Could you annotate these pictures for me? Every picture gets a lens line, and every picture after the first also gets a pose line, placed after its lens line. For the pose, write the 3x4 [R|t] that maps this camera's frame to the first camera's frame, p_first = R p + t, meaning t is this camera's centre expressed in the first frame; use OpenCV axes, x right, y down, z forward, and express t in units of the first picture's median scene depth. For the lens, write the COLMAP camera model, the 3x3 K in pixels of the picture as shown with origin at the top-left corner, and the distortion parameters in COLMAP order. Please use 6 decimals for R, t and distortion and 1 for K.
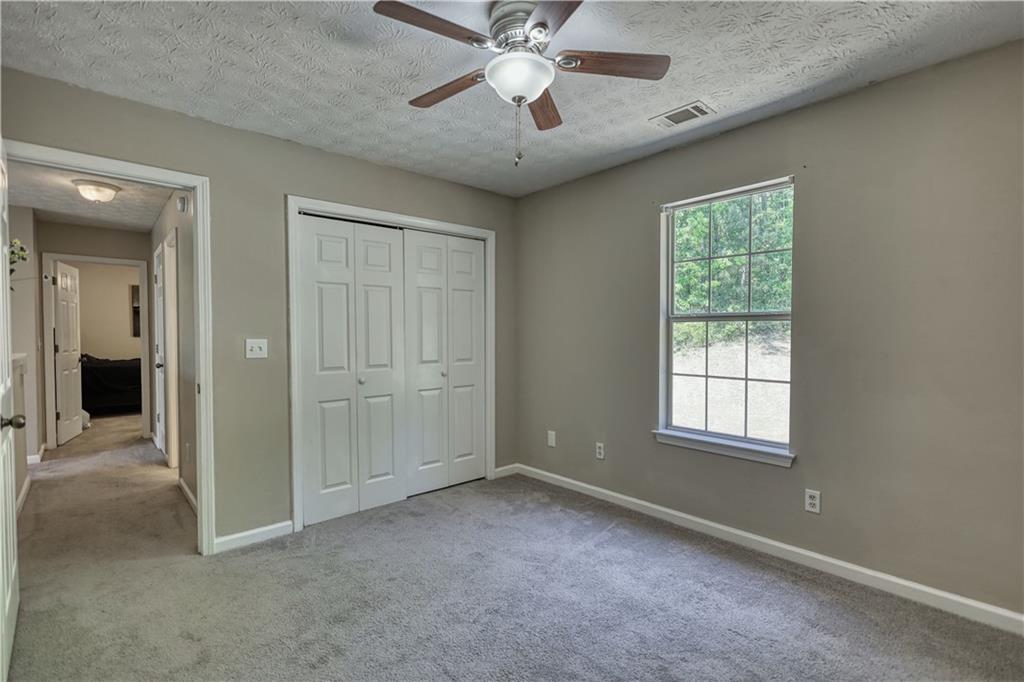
lens RADIAL K [[480.2, 0, 509.7], [0, 480.2, 339.6], [0, 0, 1]] dist [-0.003199, 0.000778]
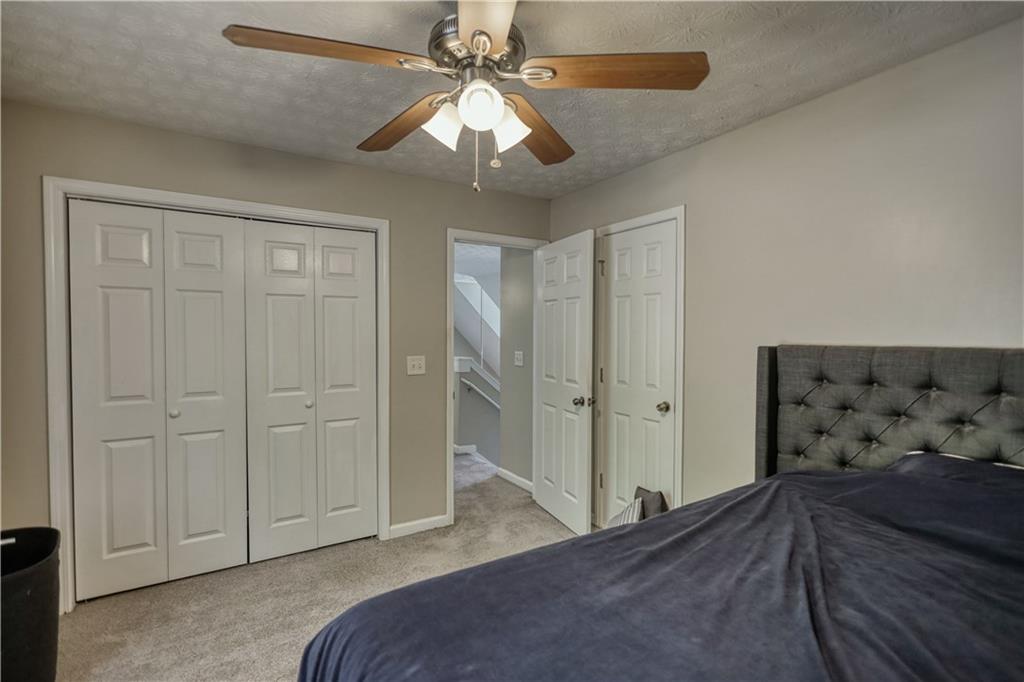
lens RADIAL K [[480.2, 0, 509.5], [0, 480.2, 349.2], [0, 0, 1]] dist [-0.003199, 0.000778]
pose [[0.982692, 0.001703, -0.185242, 0.318458], [-0.002994, 0.999973, -0.006687, -0.012280], [0.185225, 0.007126, 0.982670, 0.285445]]
